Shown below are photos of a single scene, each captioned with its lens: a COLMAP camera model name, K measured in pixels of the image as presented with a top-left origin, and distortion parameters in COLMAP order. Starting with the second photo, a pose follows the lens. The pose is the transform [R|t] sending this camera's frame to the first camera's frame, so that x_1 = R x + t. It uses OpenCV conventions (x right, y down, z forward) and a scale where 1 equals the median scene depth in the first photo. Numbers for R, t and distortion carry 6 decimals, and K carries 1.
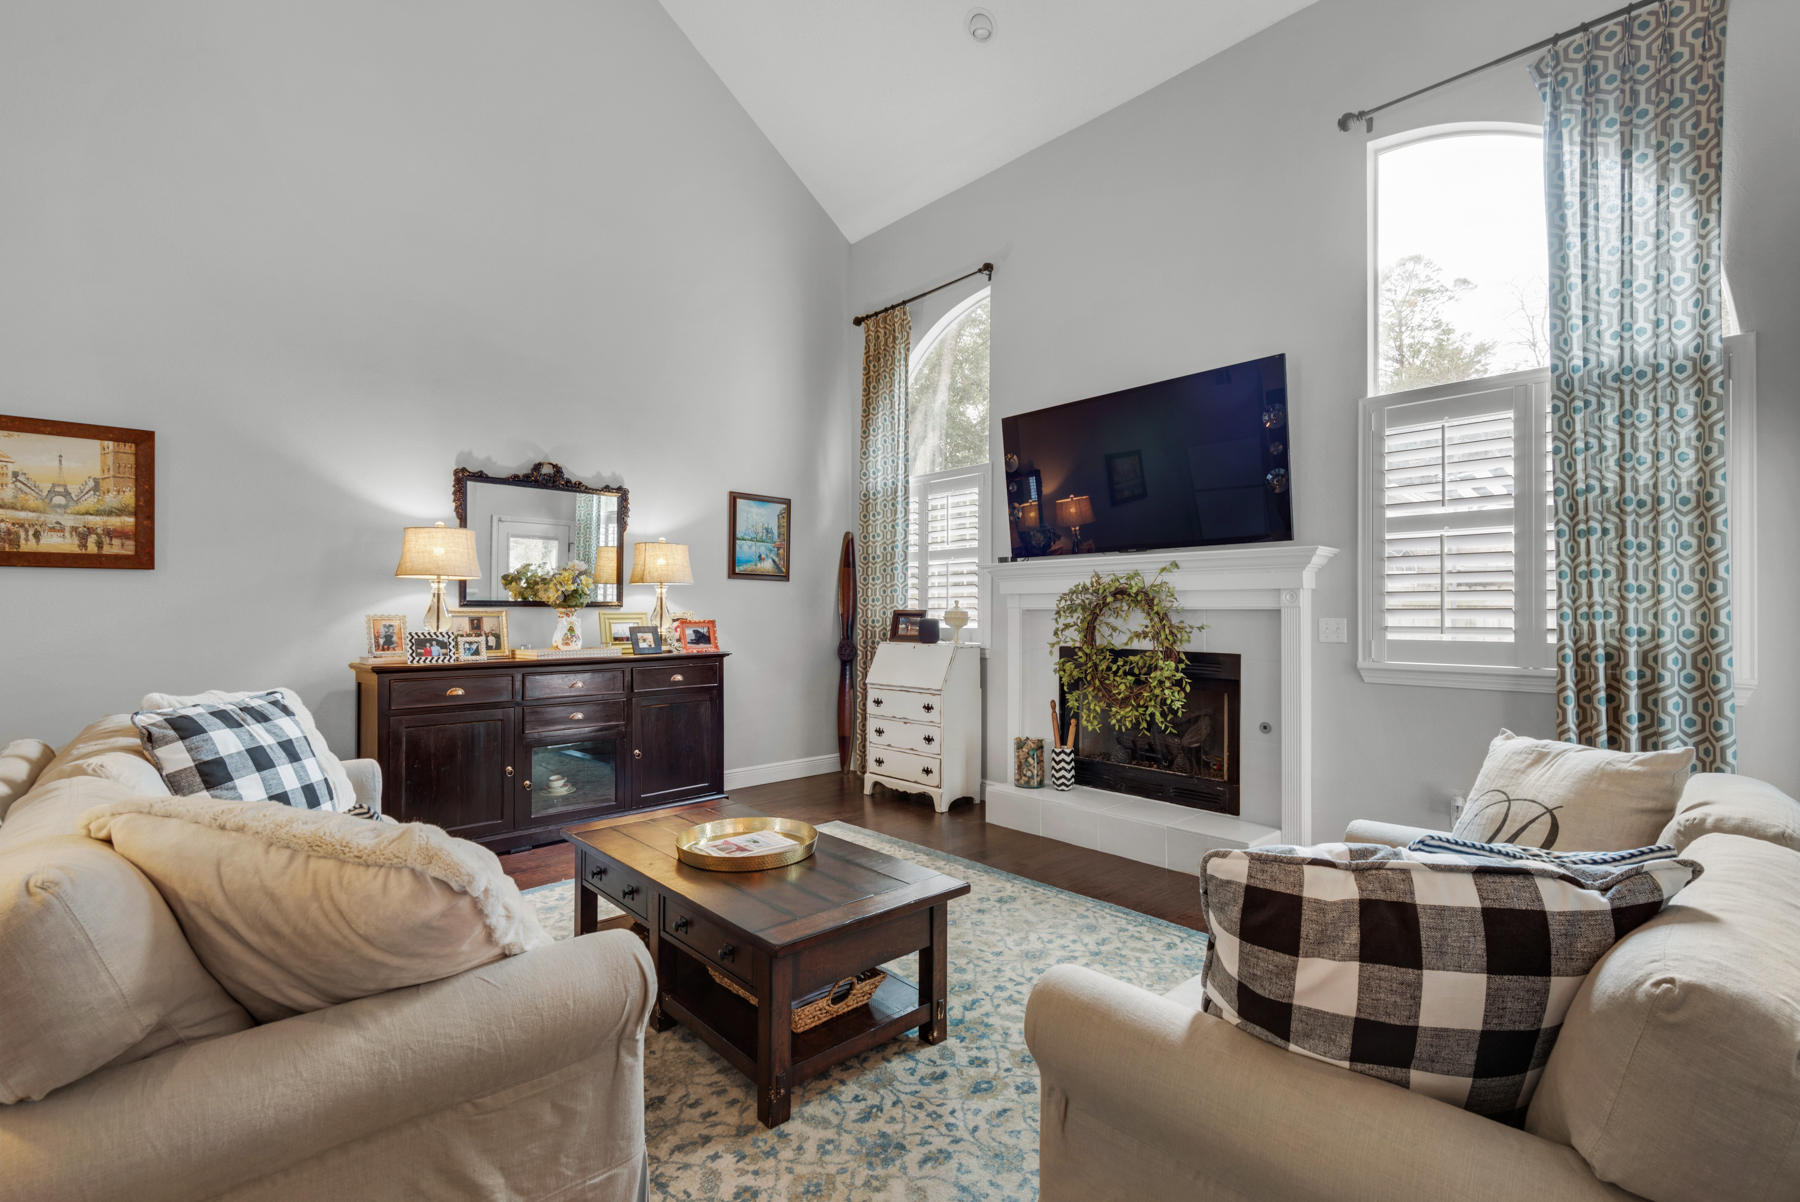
lens RADIAL K [[819.0, 0, 885.0], [0, 819.0, 606.4], [0, 0, 1]] dist [0.002570, -0.001602]
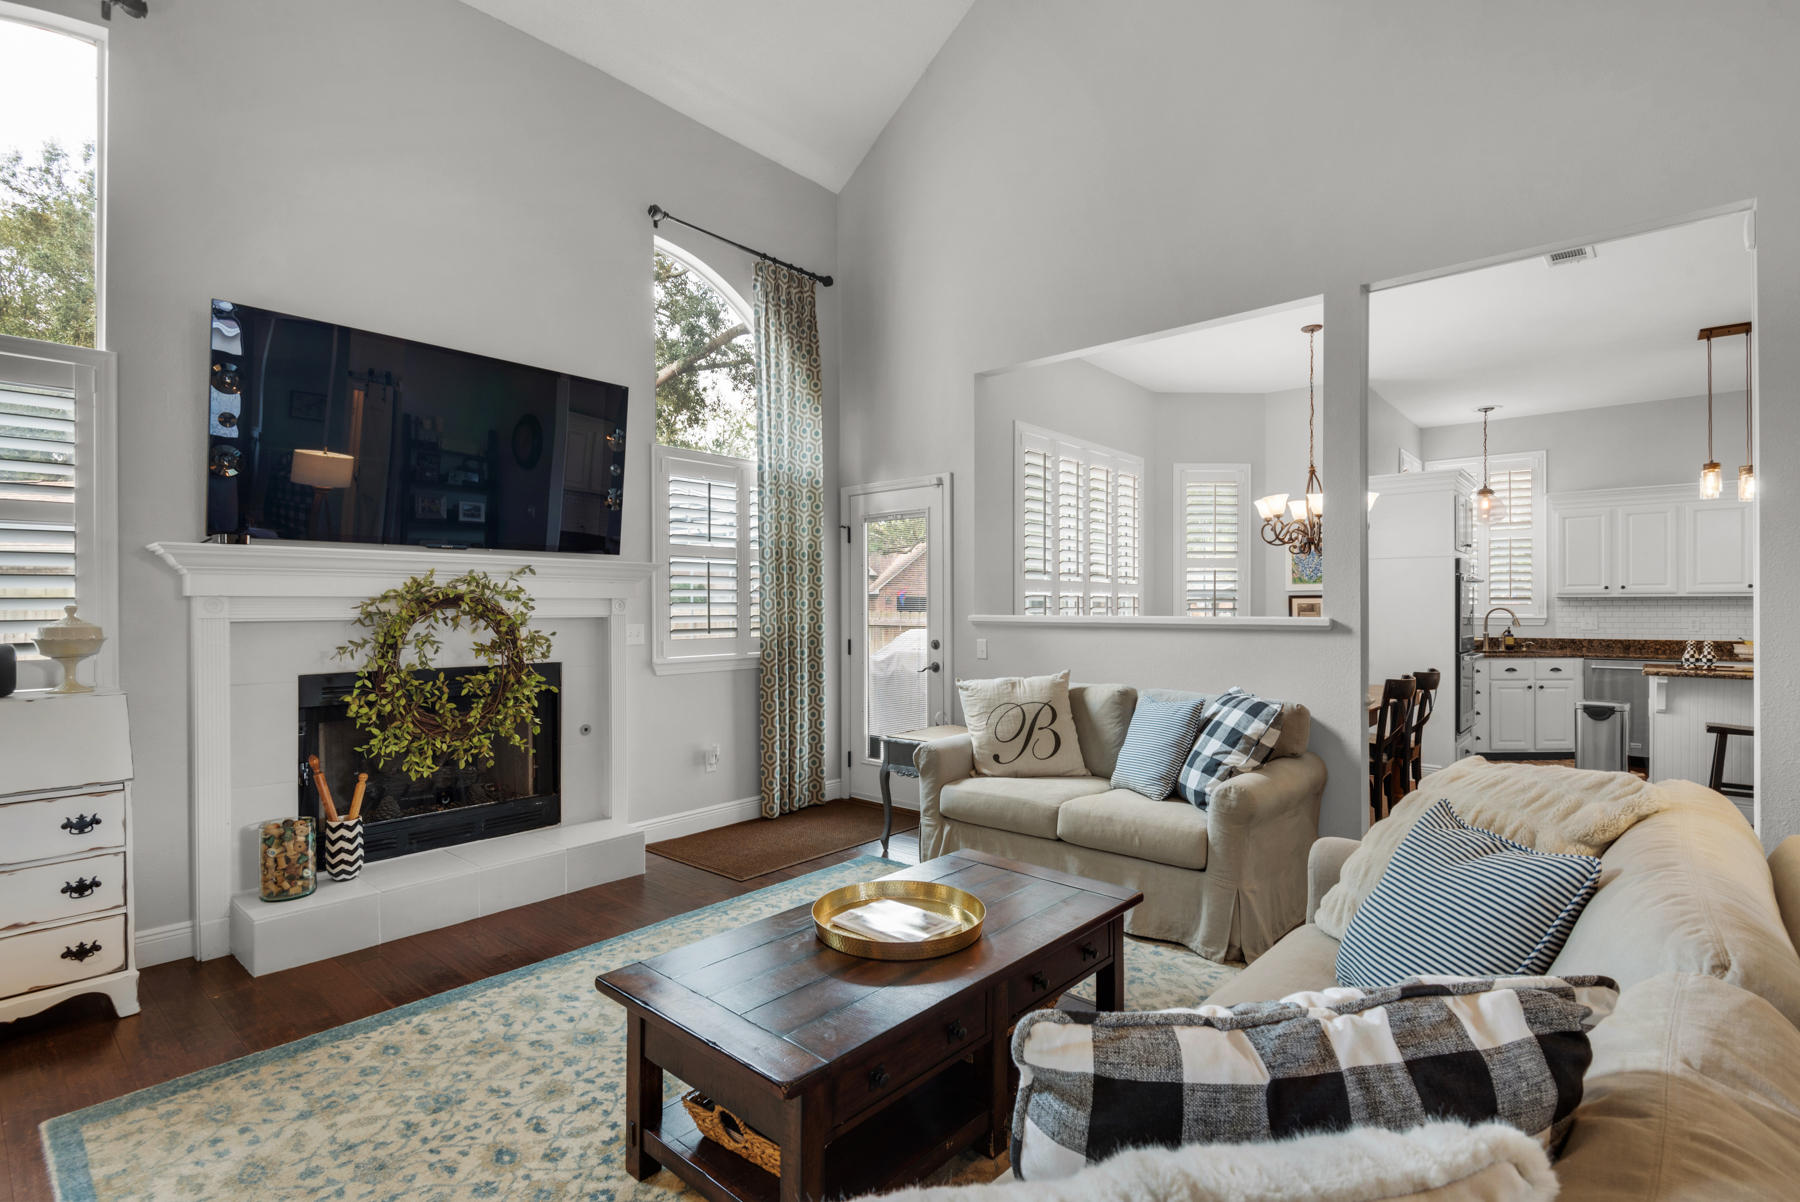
lens RADIAL K [[849.7, 0, 898.7], [0, 849.7, 602.9], [0, 0, 1]] dist [0.012441, -0.006438]
pose [[-0.119140, 0.001306, 0.992877, -0.623897], [-0.003267, 0.999993, -0.001707, -0.013106], [-0.992872, -0.003447, -0.119135, 0.683180]]
